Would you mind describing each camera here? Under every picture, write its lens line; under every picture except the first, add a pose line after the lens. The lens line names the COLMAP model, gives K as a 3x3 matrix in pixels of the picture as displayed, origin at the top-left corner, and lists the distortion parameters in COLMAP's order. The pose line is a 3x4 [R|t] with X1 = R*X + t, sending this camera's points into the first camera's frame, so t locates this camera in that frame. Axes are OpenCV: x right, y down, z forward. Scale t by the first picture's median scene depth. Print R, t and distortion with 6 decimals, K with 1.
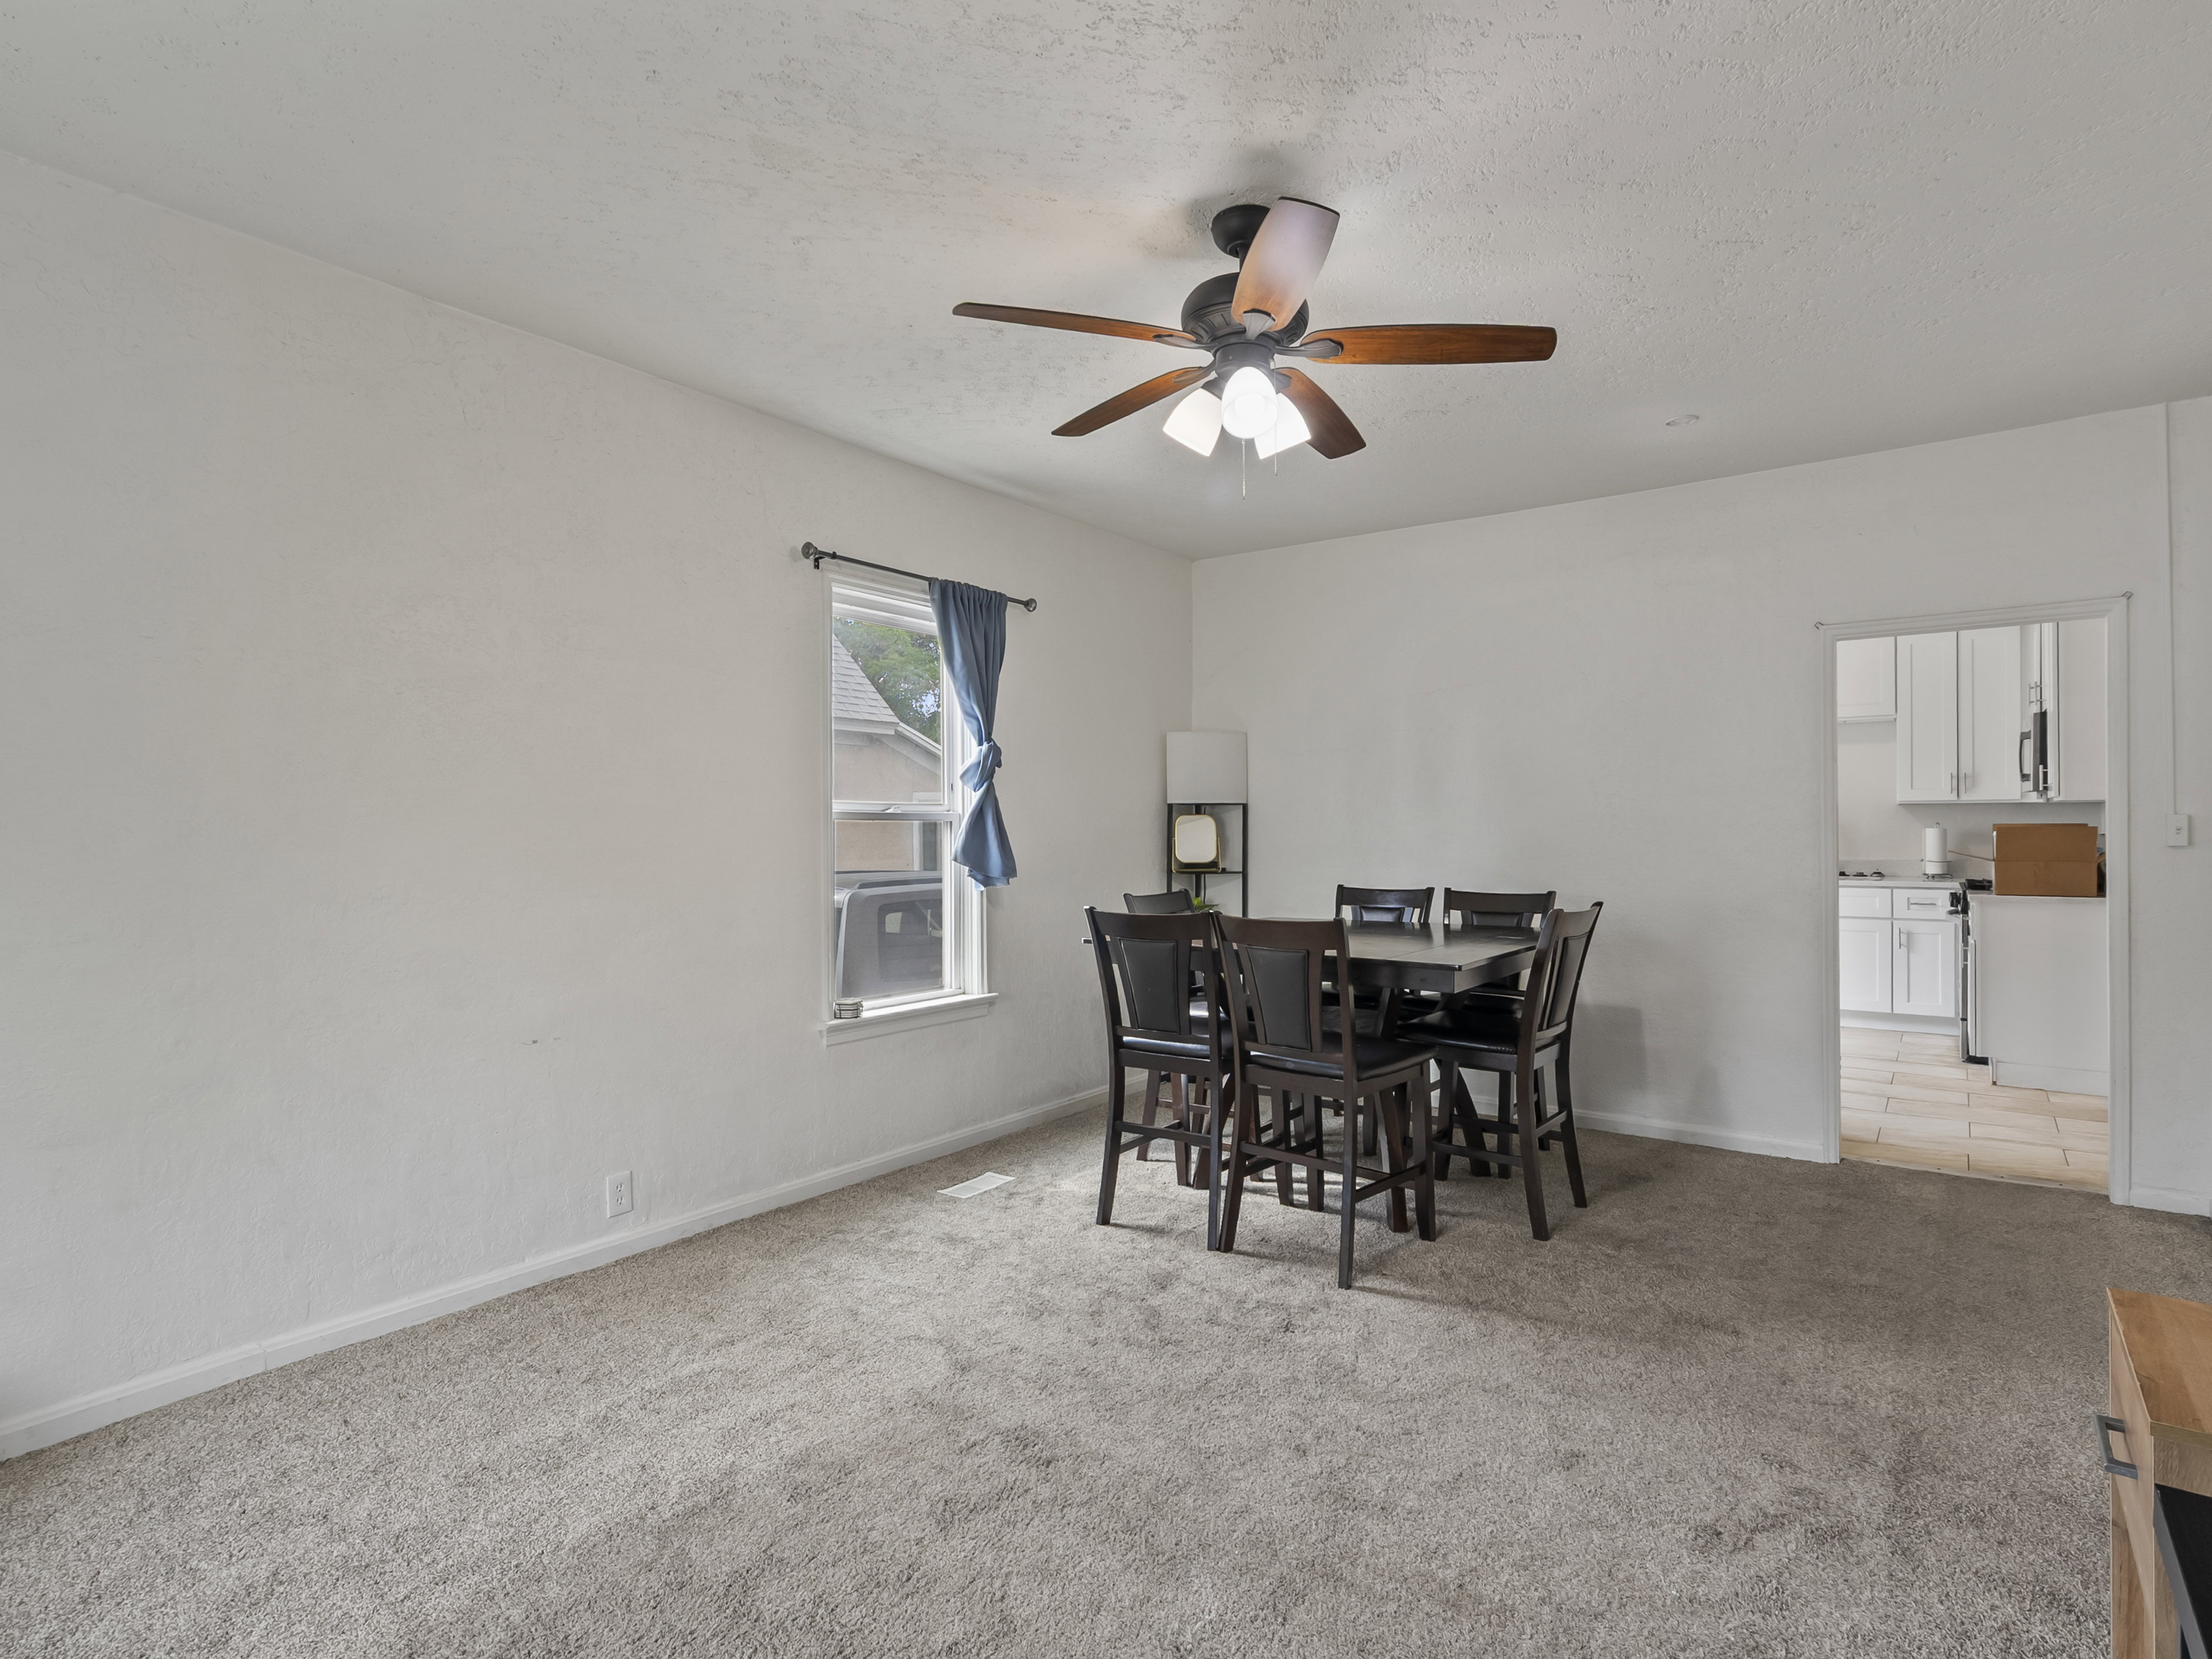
lens RADIAL K [[1137.1, 0, 1104.6], [0, 1137.1, 812.8], [0, 0, 1]] dist [-0.000319, 0.000884]
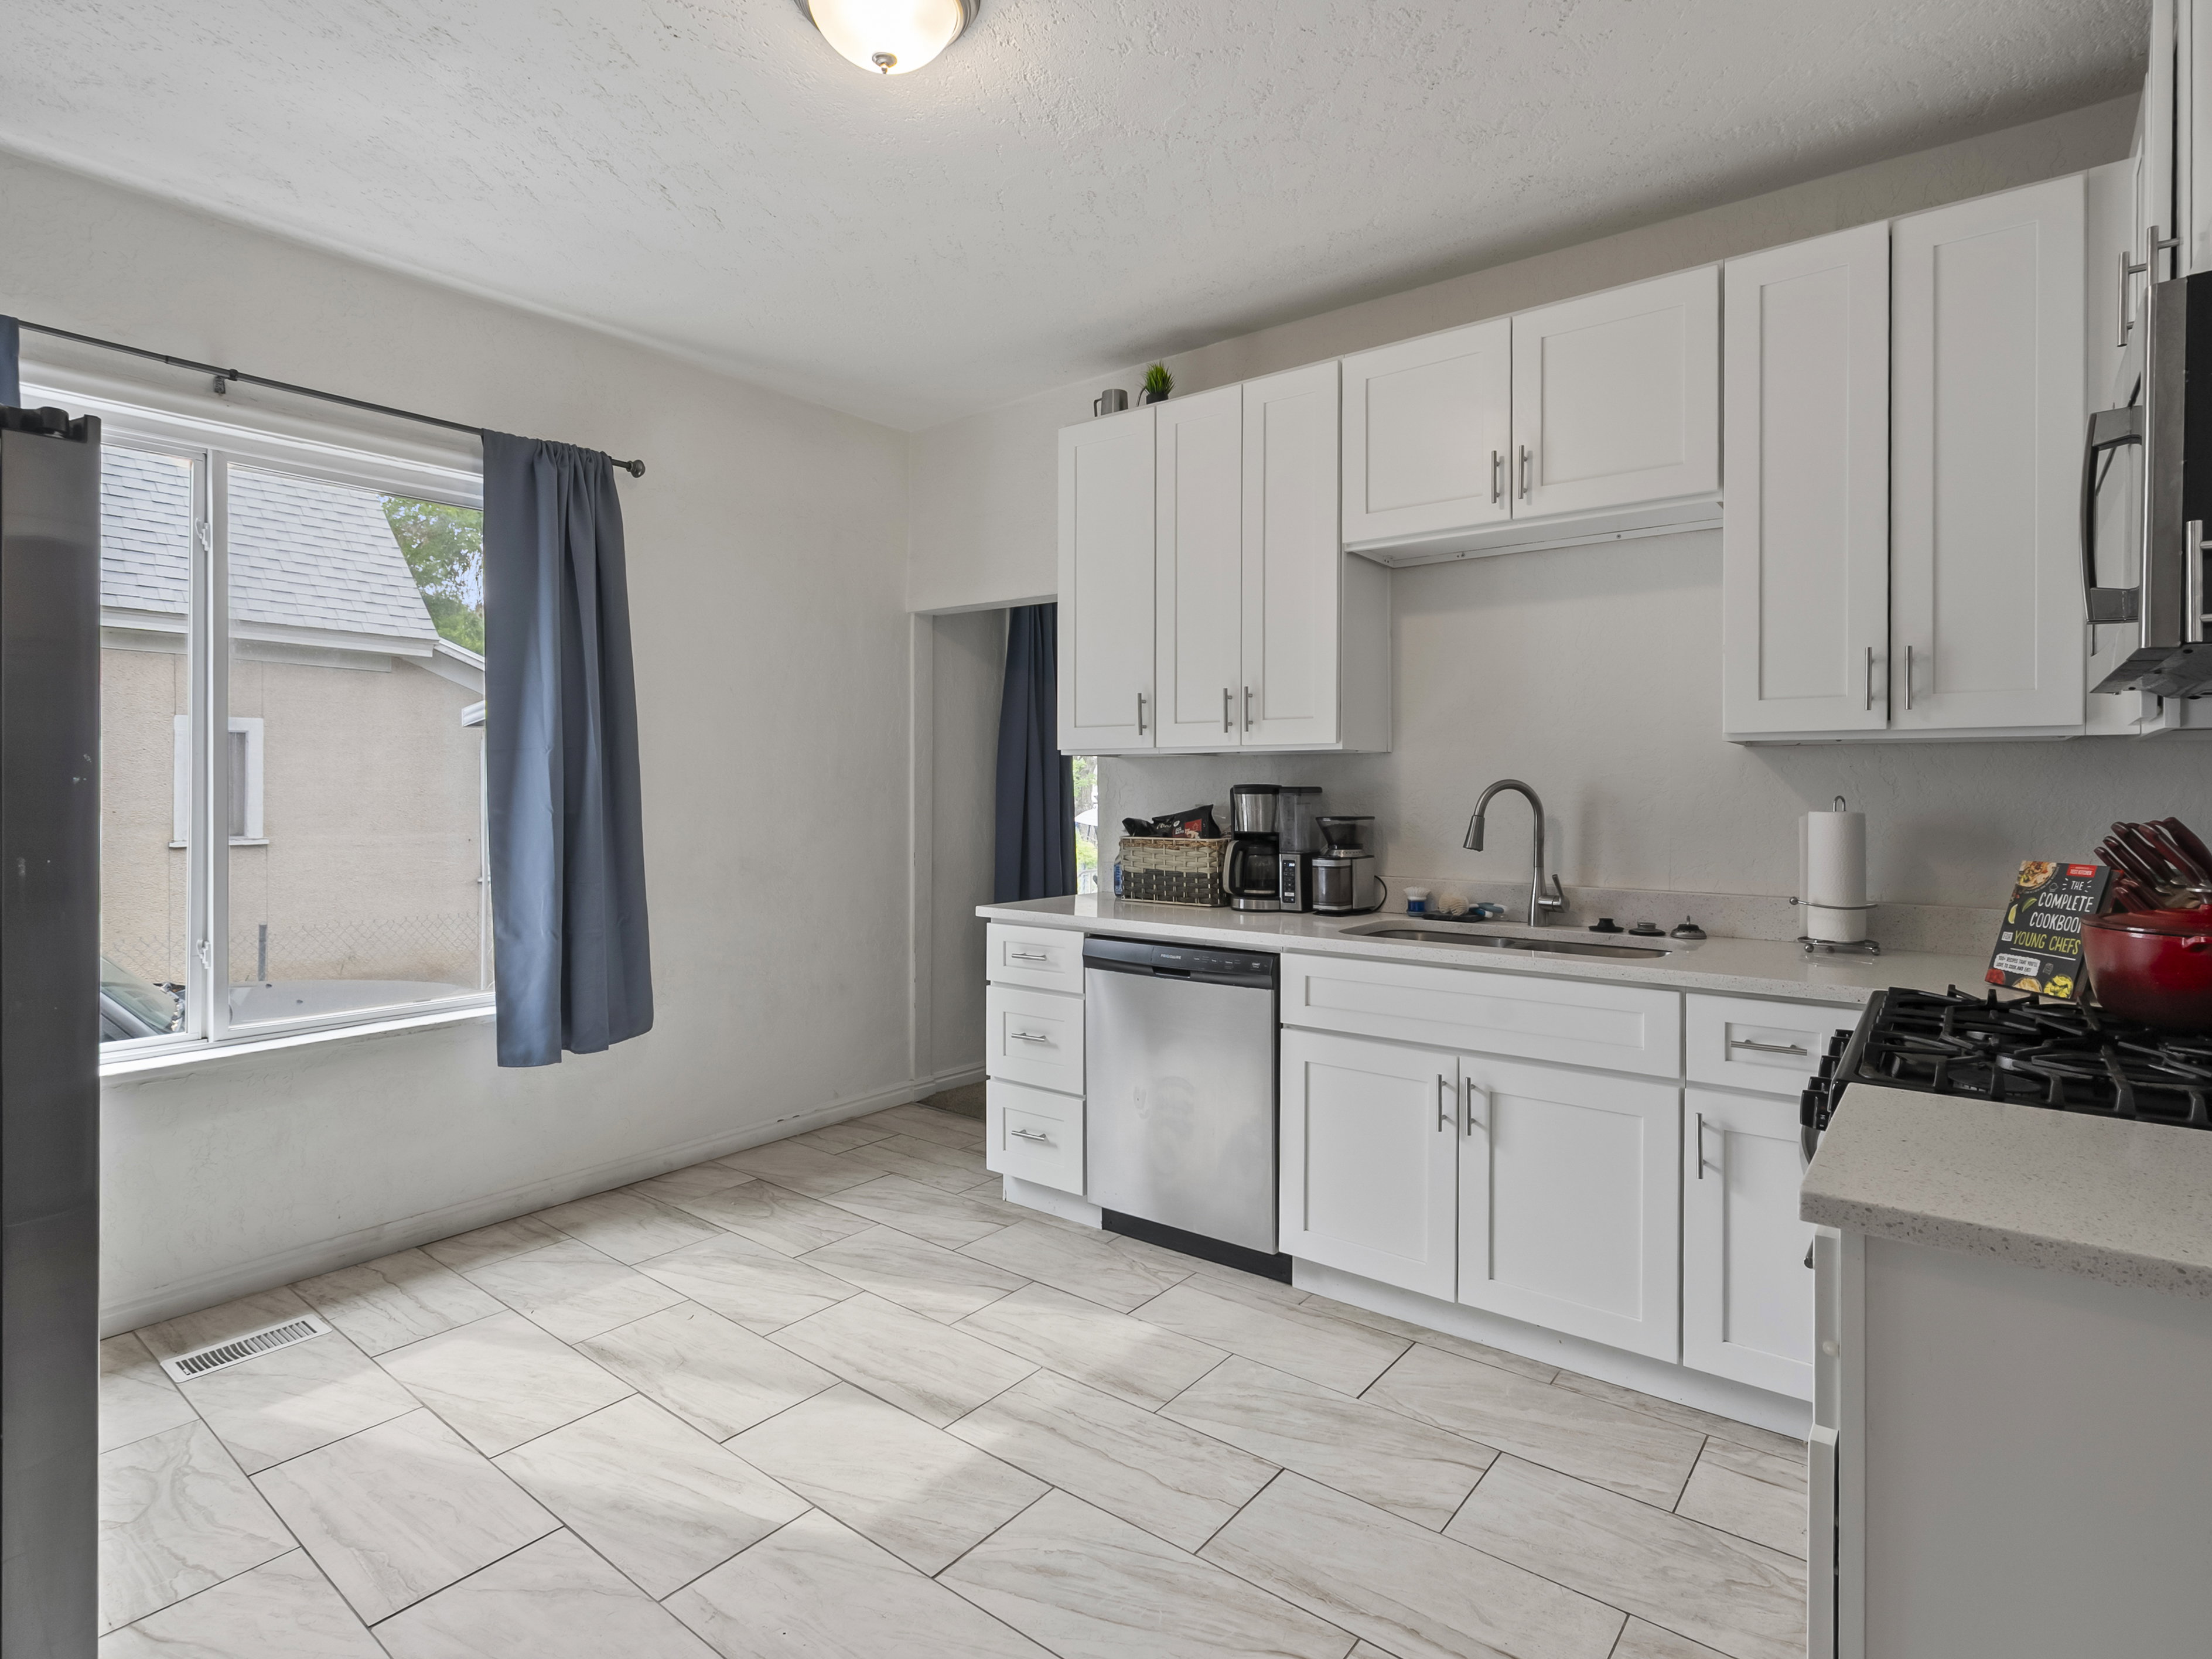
lens RADIAL K [[1128.4, 0, 1103.9], [0, 1128.4, 789.1], [0, 0, 1]] dist [-0.001226, 0.000298]
pose [[0.999500, 0.002353, -0.031519, 0.515828], [-0.001700, 0.999783, 0.020751, -0.000384], [0.031561, -0.020688, 0.999288, 0.642963]]
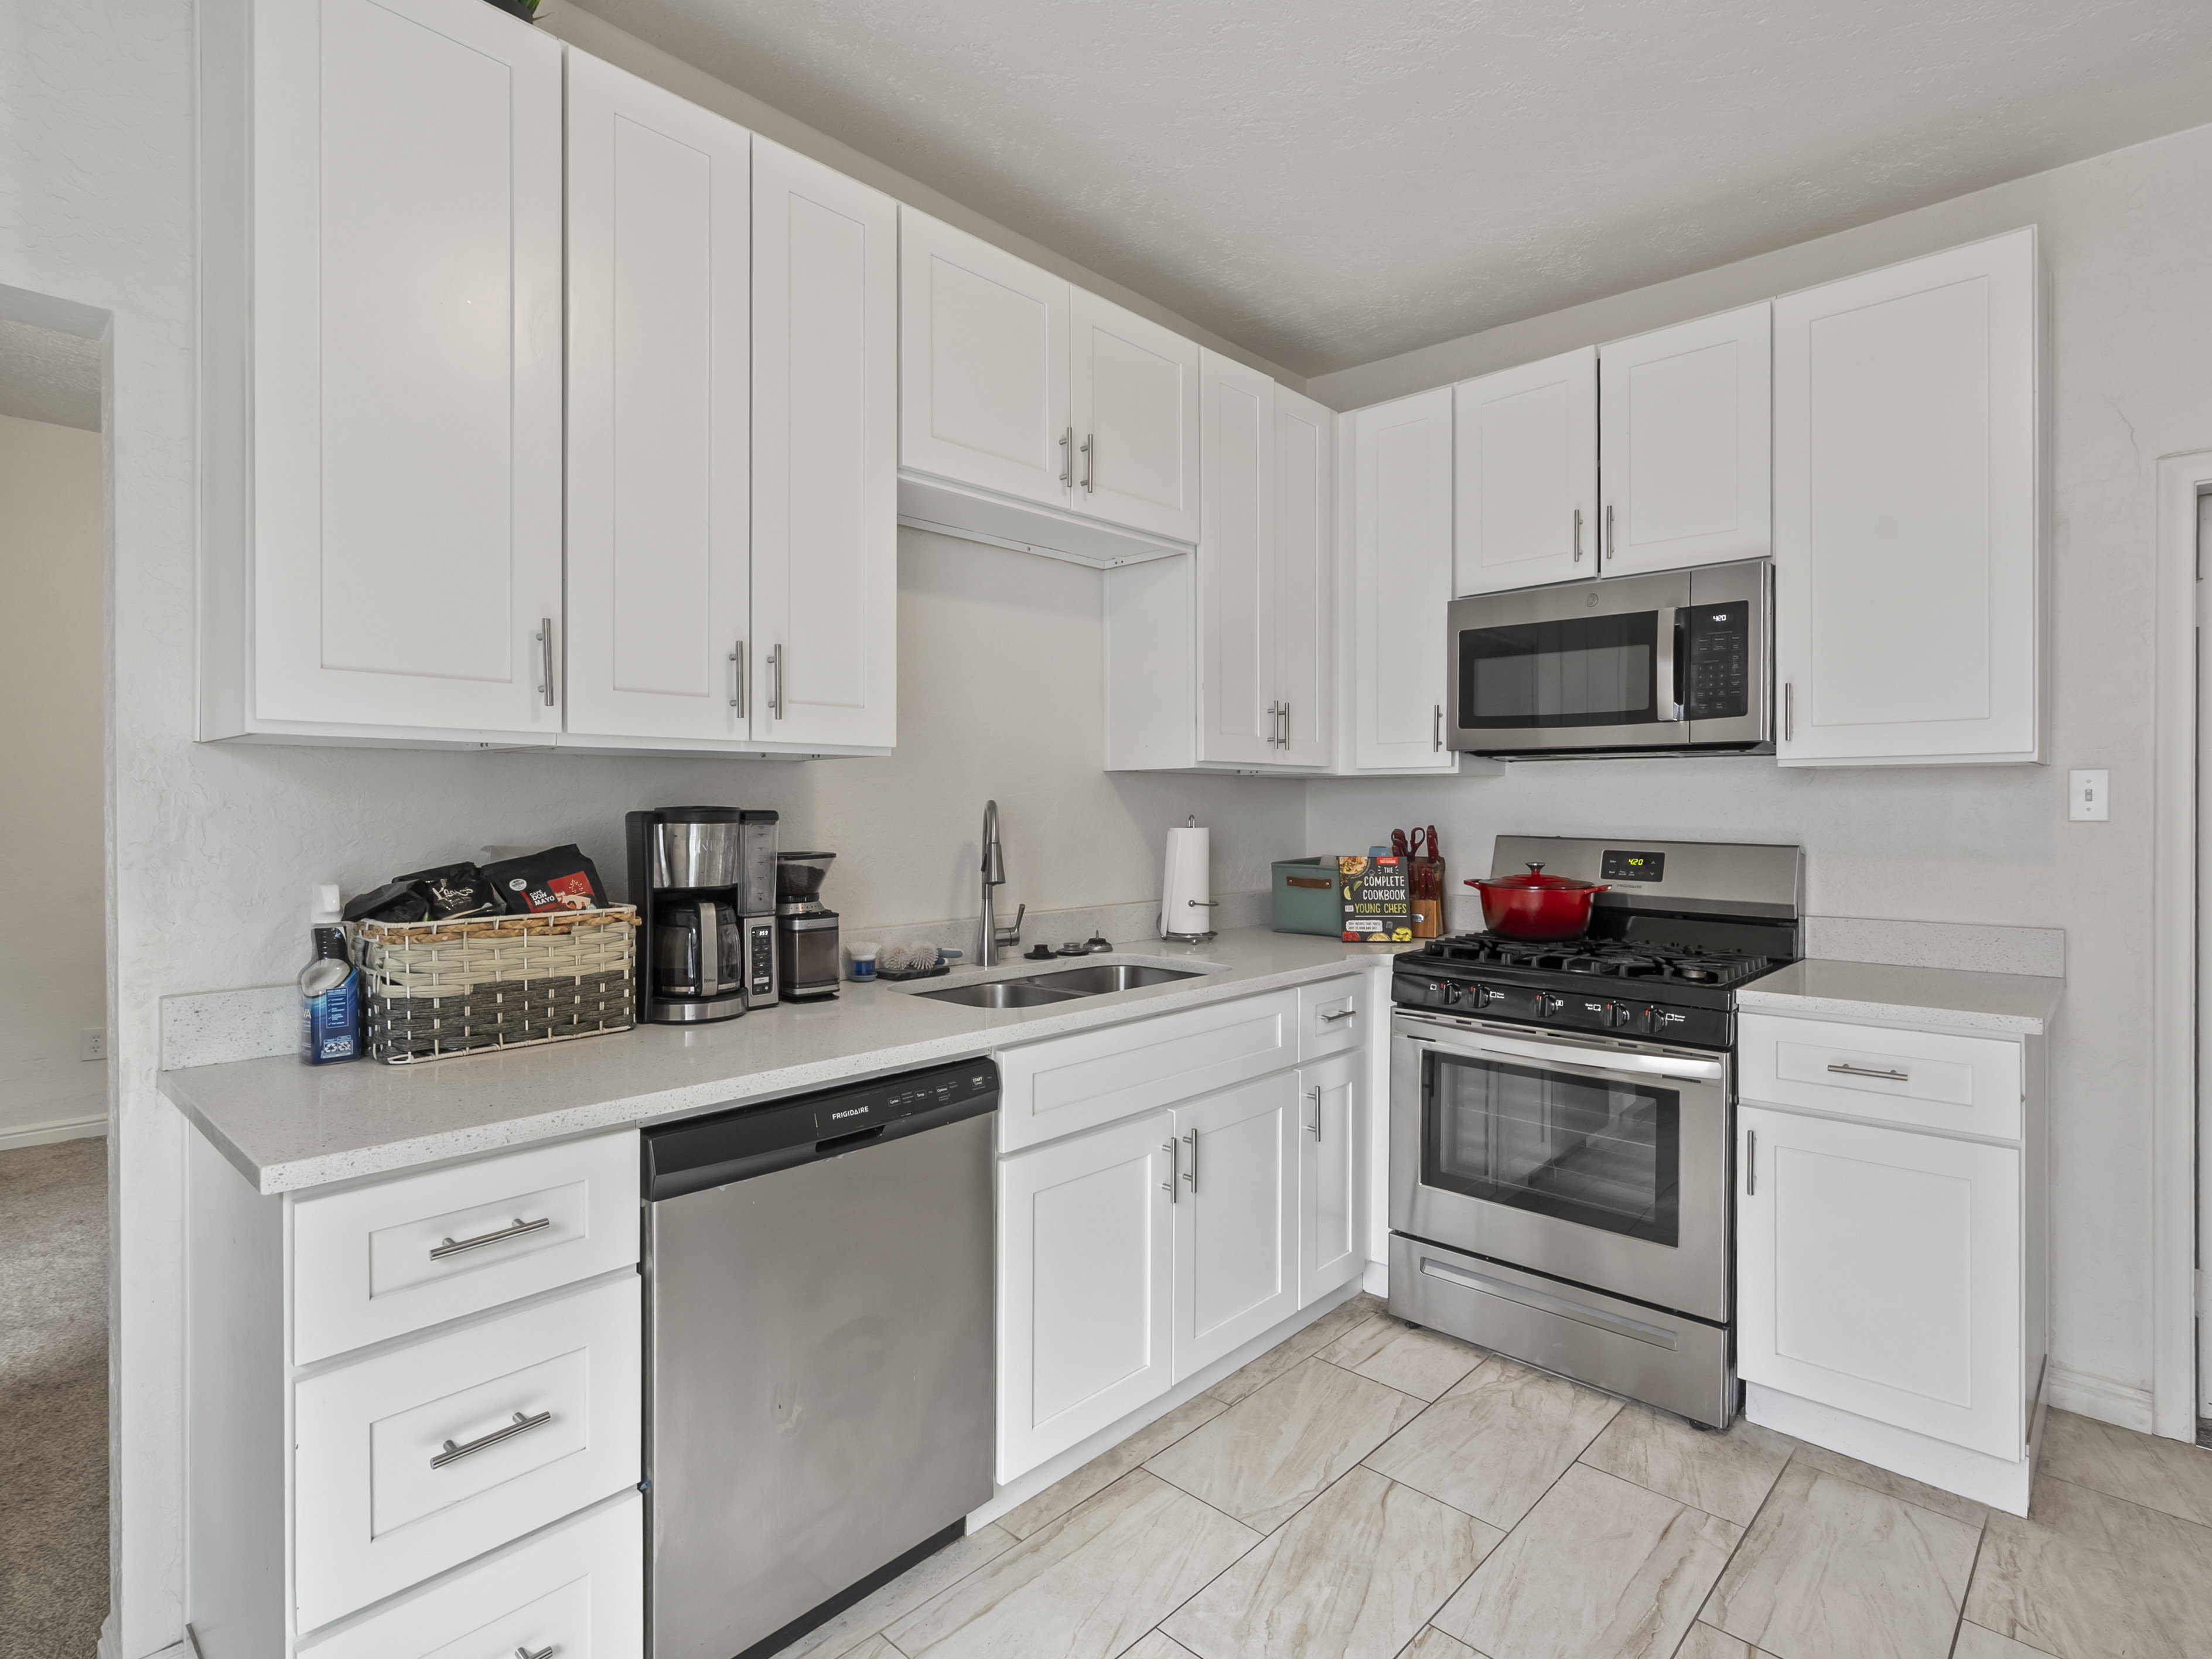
lens RADIAL K [[1137.1, 0, 1104.6], [0, 1137.1, 812.8], [0, 0, 1]] dist [-0.000319, 0.000884]
pose [[0.115923, -0.007993, 0.993226, 0.294193], [-0.020349, 0.999739, 0.010420, 0.004157], [-0.993050, -0.021419, 0.115730, 0.988646]]
